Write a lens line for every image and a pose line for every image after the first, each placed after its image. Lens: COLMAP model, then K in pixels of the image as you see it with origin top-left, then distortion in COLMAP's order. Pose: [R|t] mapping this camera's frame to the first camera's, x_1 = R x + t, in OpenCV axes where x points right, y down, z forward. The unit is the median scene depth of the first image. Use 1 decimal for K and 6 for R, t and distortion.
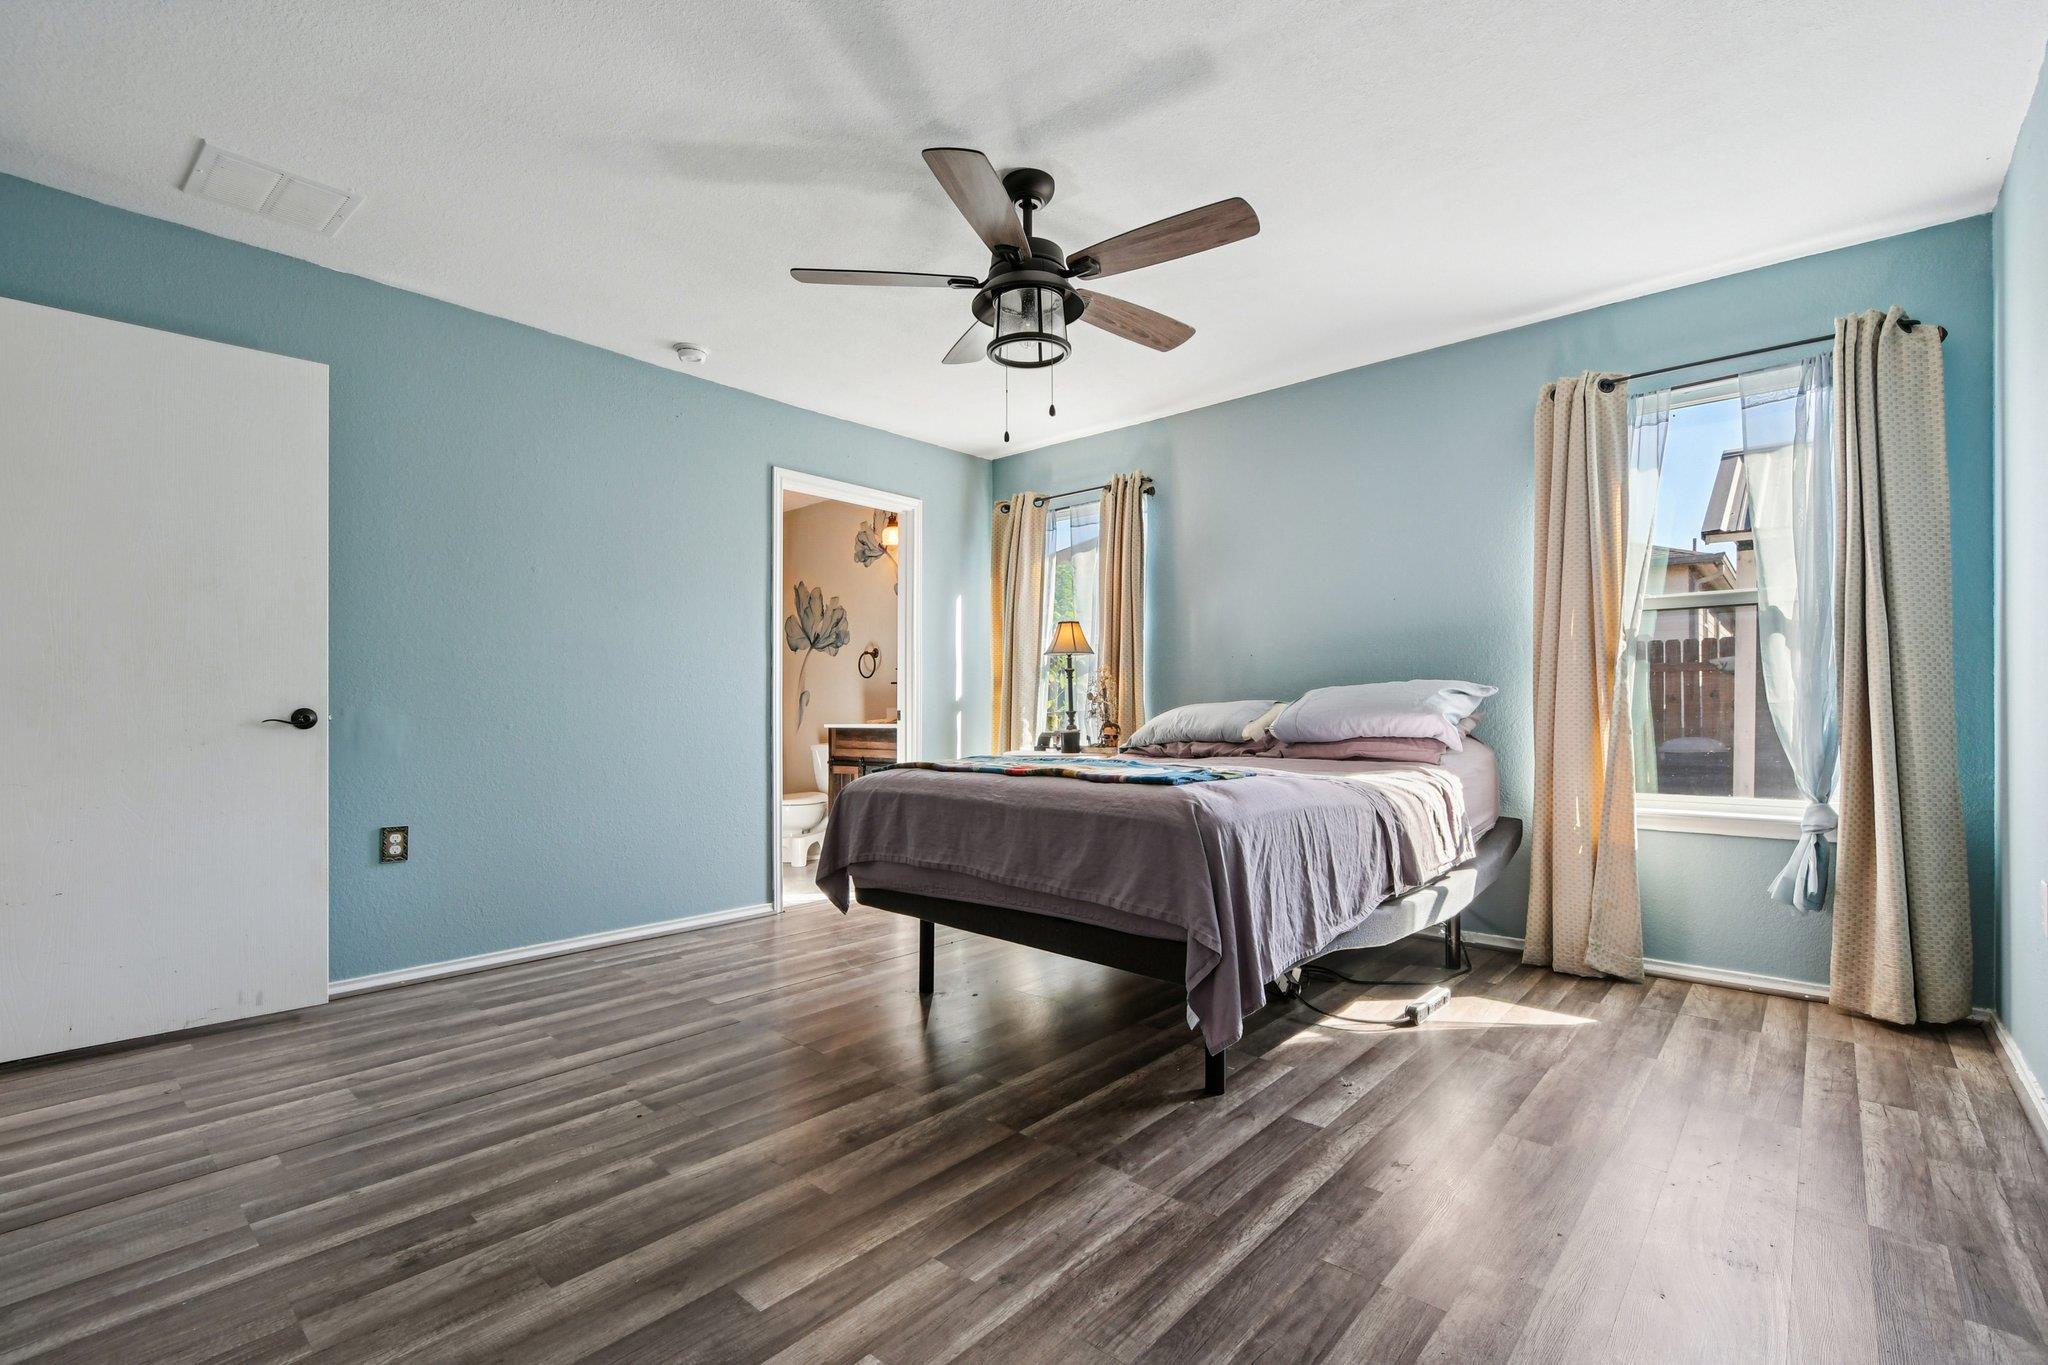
lens RADIAL K [[918.2, 0, 1019.2], [0, 918.2, 698.2], [0, 0, 1]] dist [0.002868, -0.001458]
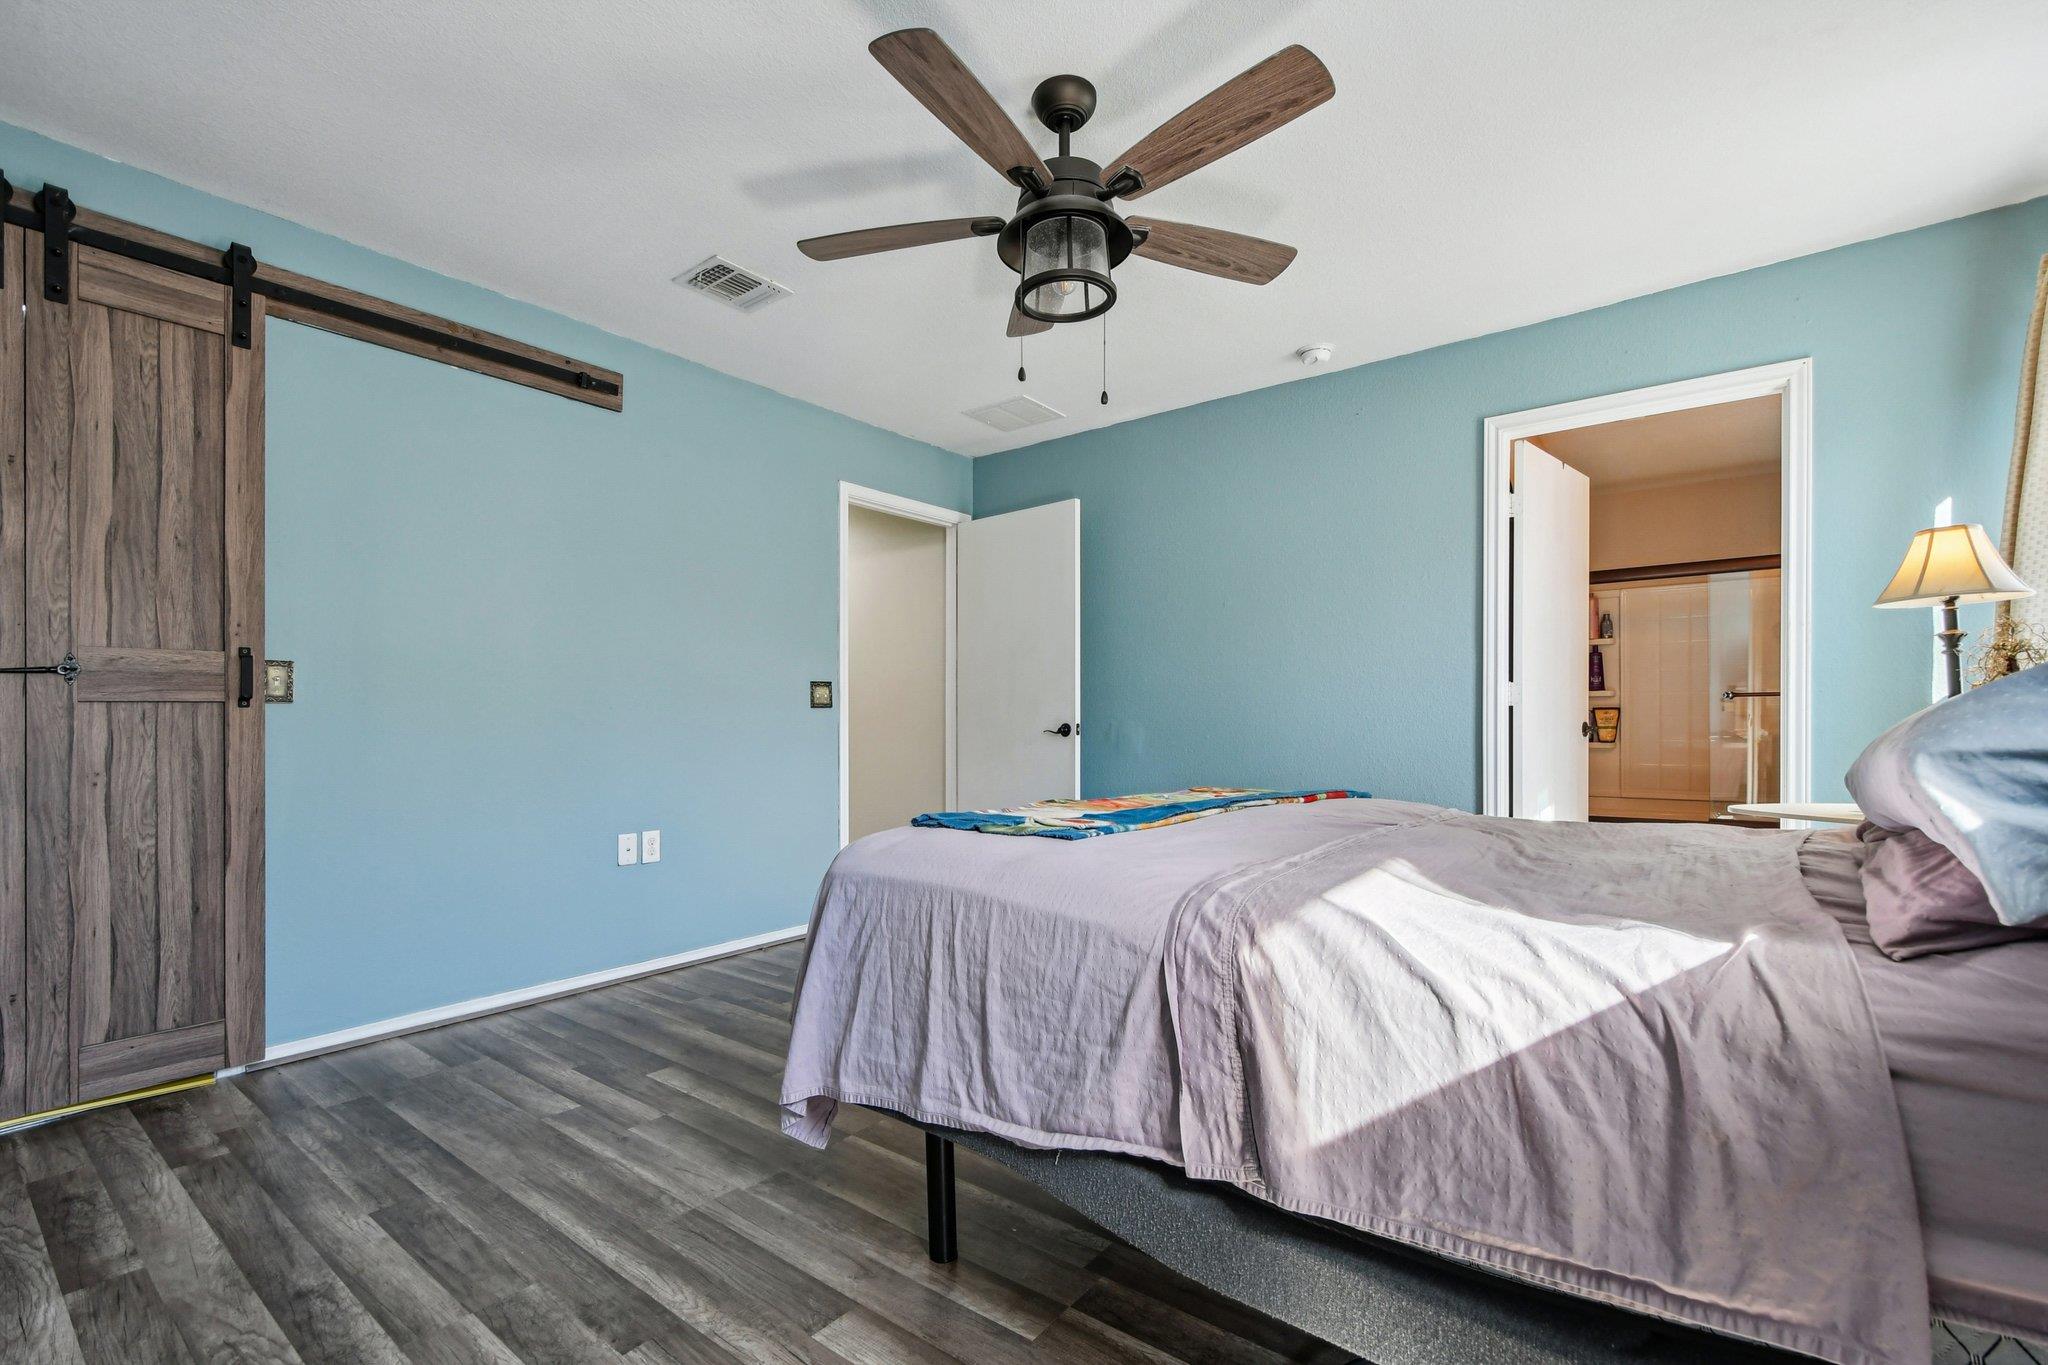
lens RADIAL K [[918.2, 0, 1040.4], [0, 918.2, 719.1], [0, 0, 1]] dist [0.002868, -0.001458]
pose [[0.061238, -0.000185, -0.998123, 1.290318], [0.019279, 0.999814, 0.000998, 0.002401], [0.997937, -0.019304, 0.061230, 1.416062]]
